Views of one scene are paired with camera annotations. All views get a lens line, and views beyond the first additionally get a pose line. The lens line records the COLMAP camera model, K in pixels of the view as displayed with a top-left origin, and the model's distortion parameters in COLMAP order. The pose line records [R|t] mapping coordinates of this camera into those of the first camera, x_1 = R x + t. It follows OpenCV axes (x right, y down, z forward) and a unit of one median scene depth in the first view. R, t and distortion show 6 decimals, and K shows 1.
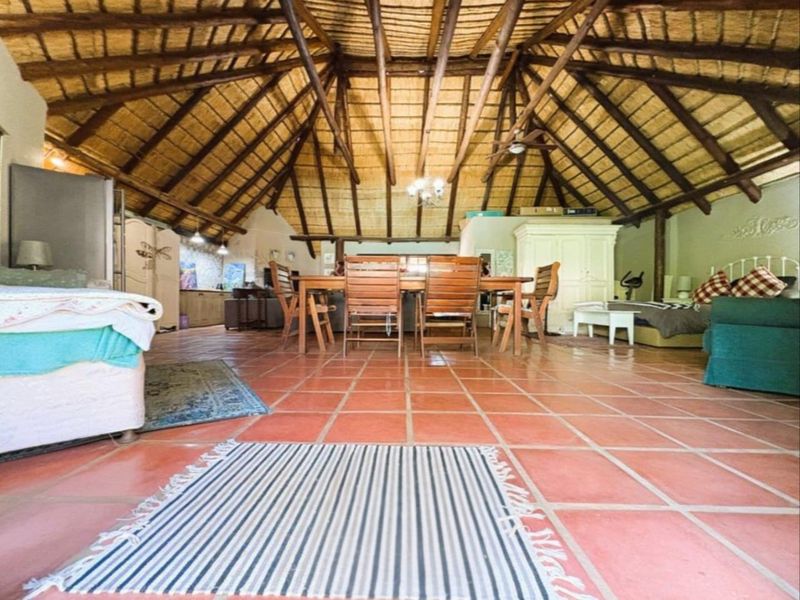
lens RADIAL K [[311.8, 0, 400.0], [0, 311.8, 300.0], [0, 0, 1]] dist [0.000749, -0.000056]
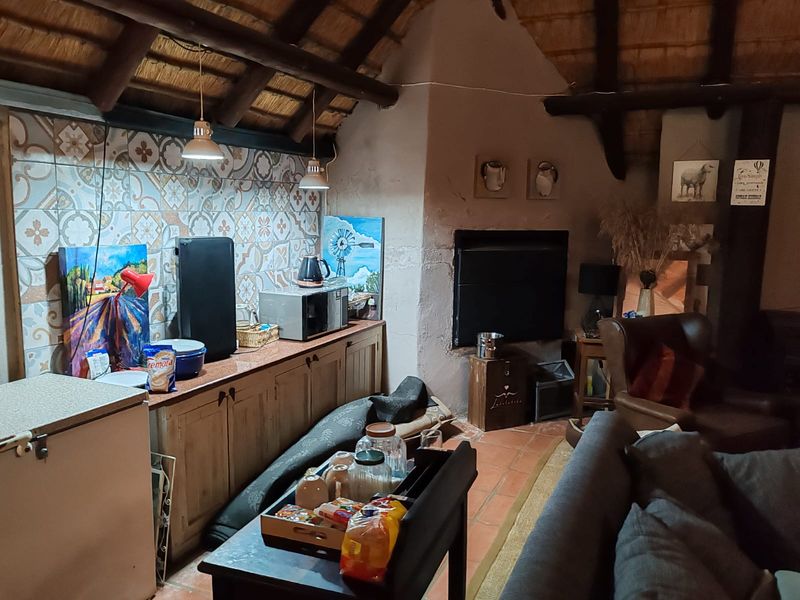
lens RADIAL K [[614.4, 0, 400.0], [0, 614.4, 300.0], [0, 0, 1]] dist [-0.005456, -0.003739]
pose [[0.921135, 0.063418, -0.384041, -0.282225], [-0.009340, 0.989955, 0.141071, -0.120858], [0.389130, -0.126358, 0.912475, 0.512271]]
